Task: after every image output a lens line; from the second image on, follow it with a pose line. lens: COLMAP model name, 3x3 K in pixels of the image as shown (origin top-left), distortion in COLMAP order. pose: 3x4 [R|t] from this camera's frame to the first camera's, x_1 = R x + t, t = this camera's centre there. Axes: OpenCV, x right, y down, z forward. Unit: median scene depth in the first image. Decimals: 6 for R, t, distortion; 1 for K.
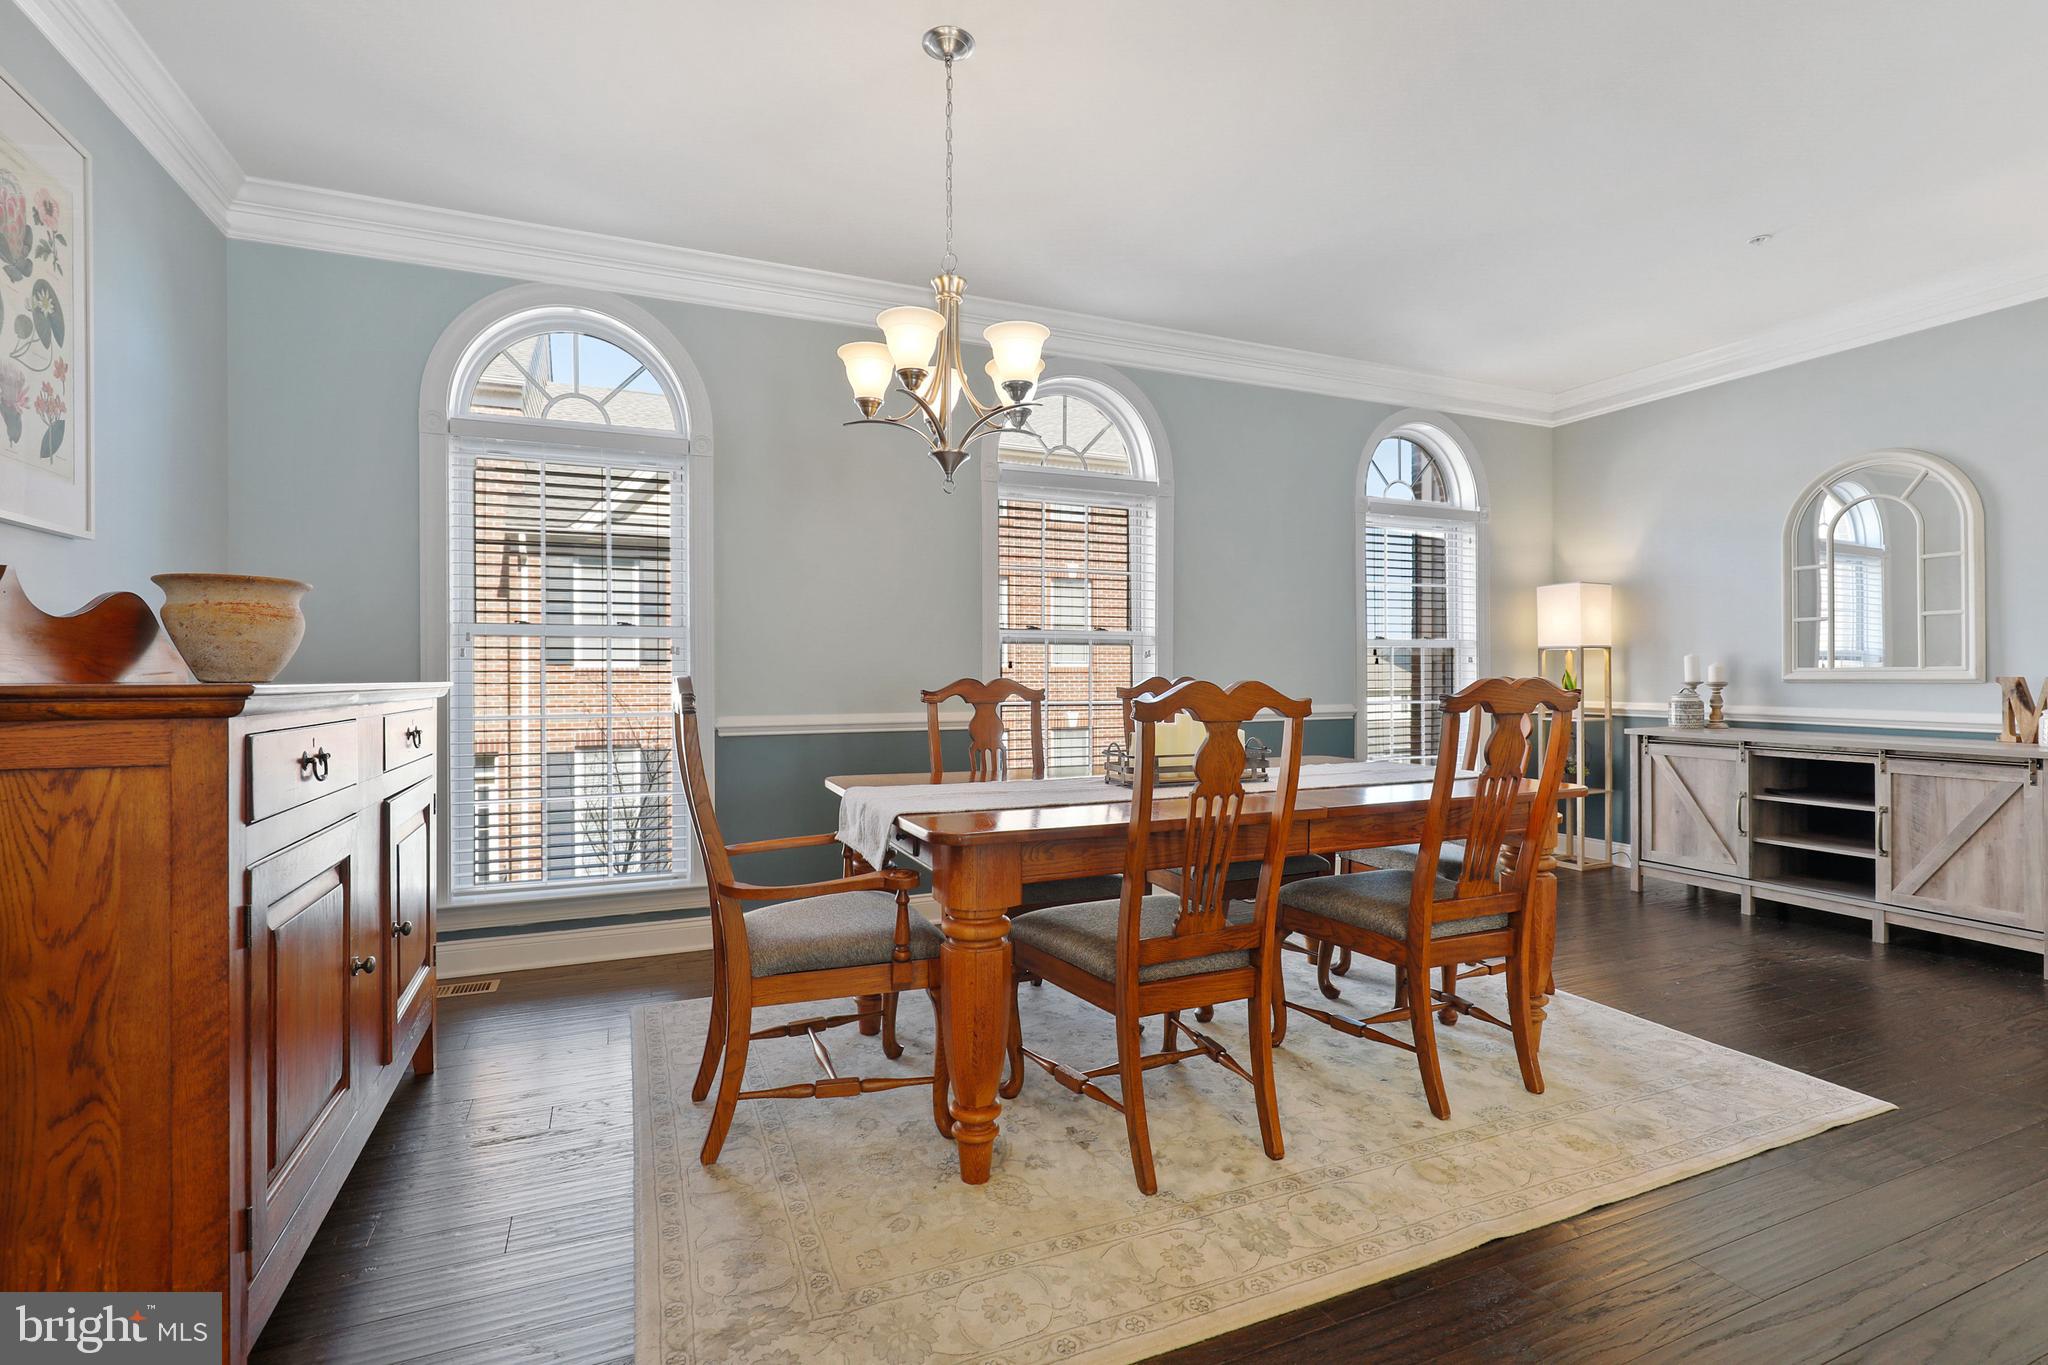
lens RADIAL K [[904.4, 0, 1024.0], [0, 904.4, 682.5], [0, 0, 1]] dist [0.001926, 0.000143]
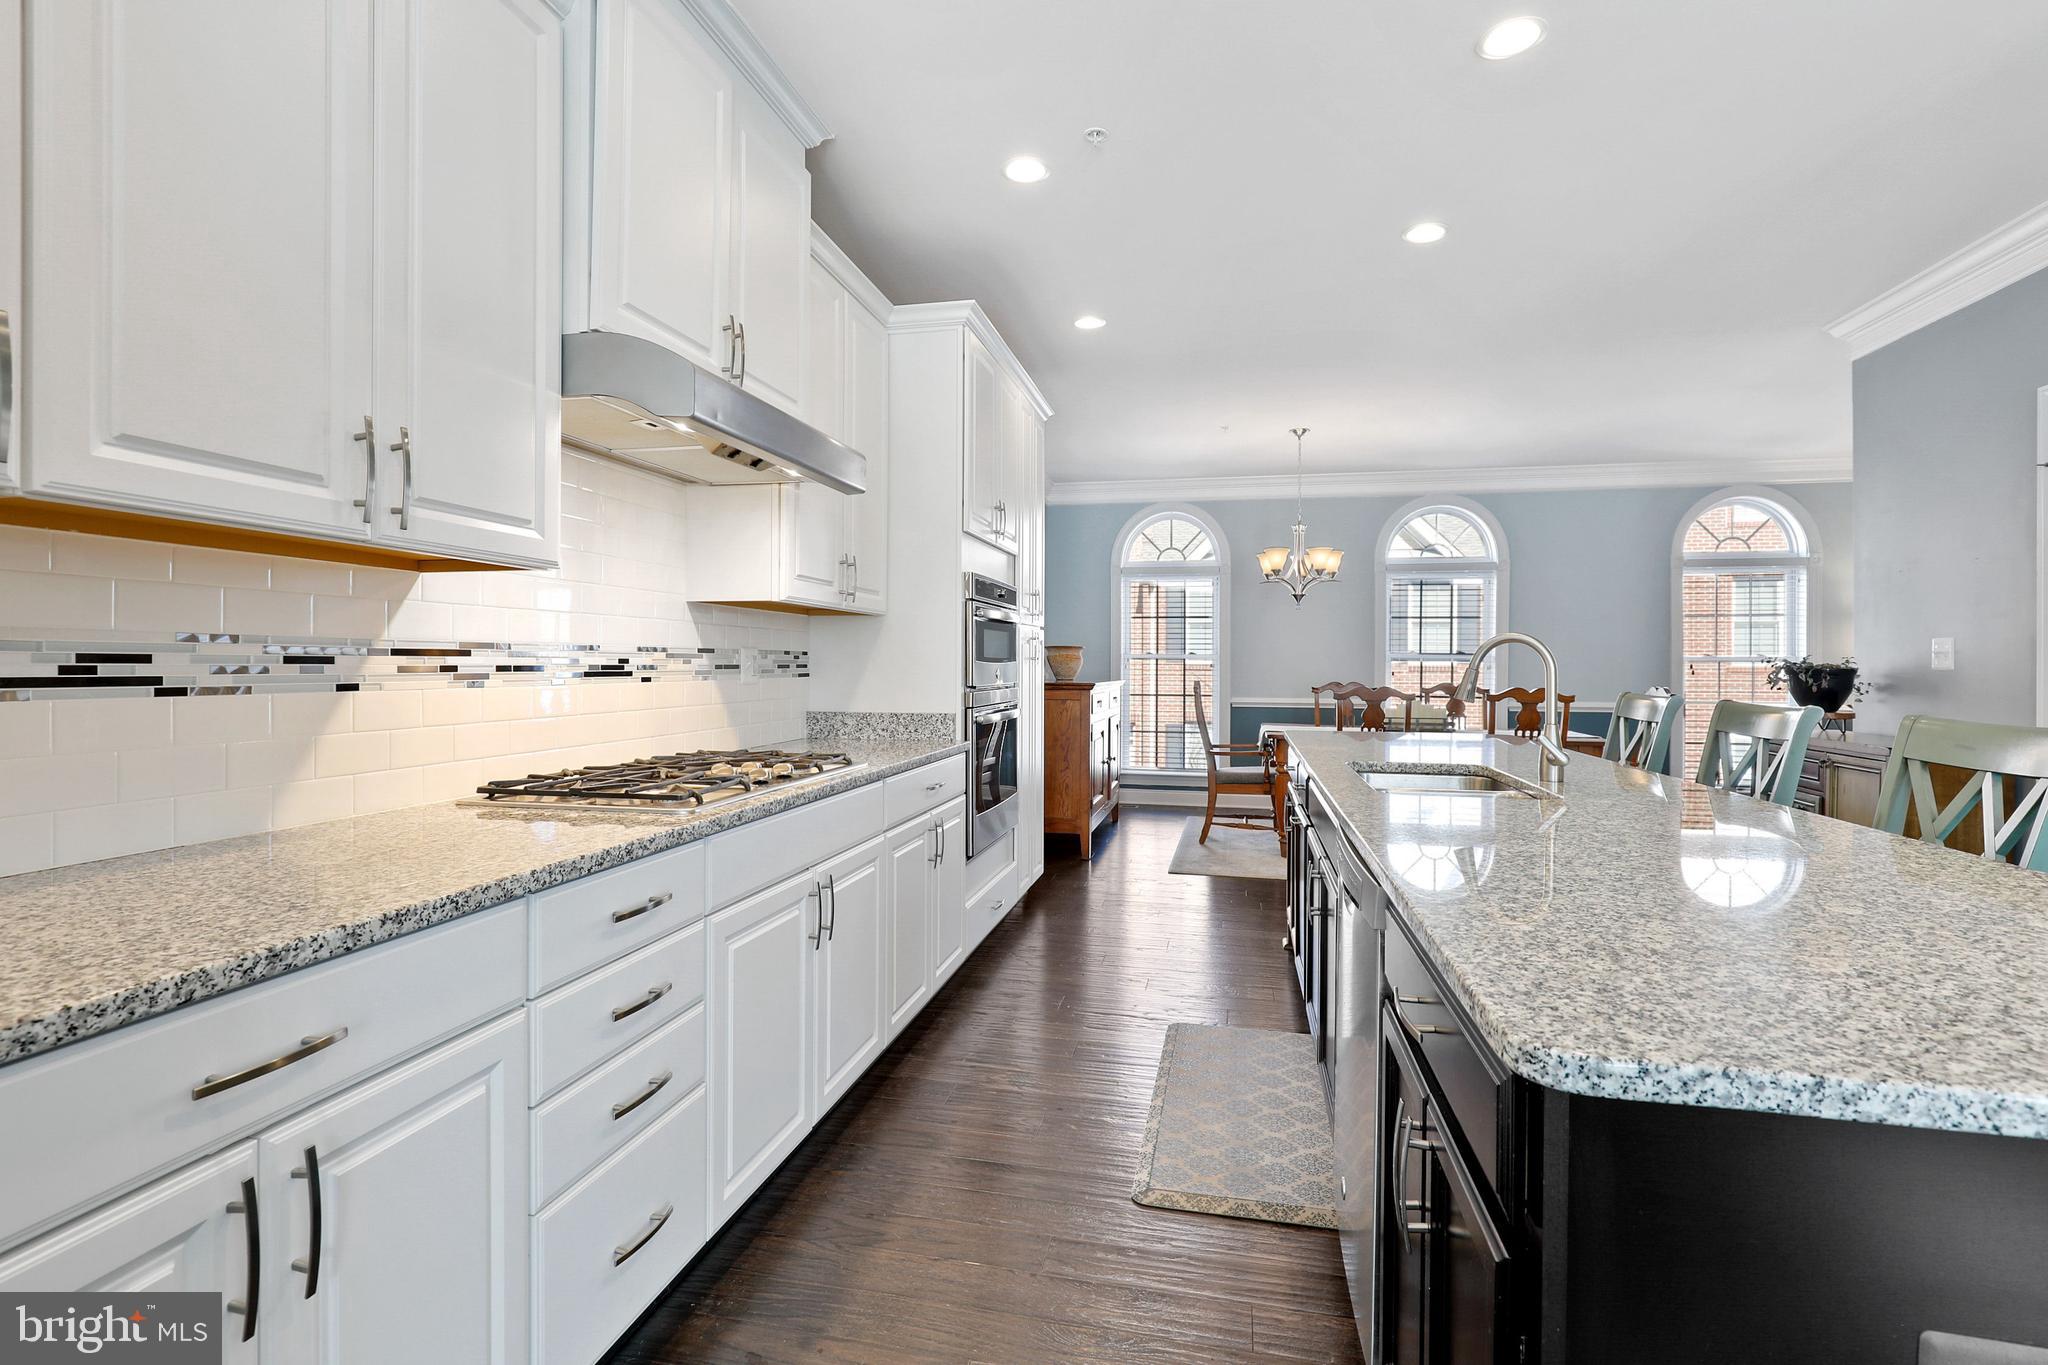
lens RADIAL K [[948.4, 0, 1024.0], [0, 948.4, 682.5], [0, 0, 1]] dist [-0.000312, -0.000012]
pose [[0.804276, 0.018618, -0.593965, 0.669219], [-0.014351, 0.999826, 0.011907, -0.020660], [0.594083, -0.001053, 0.804403, -1.201890]]
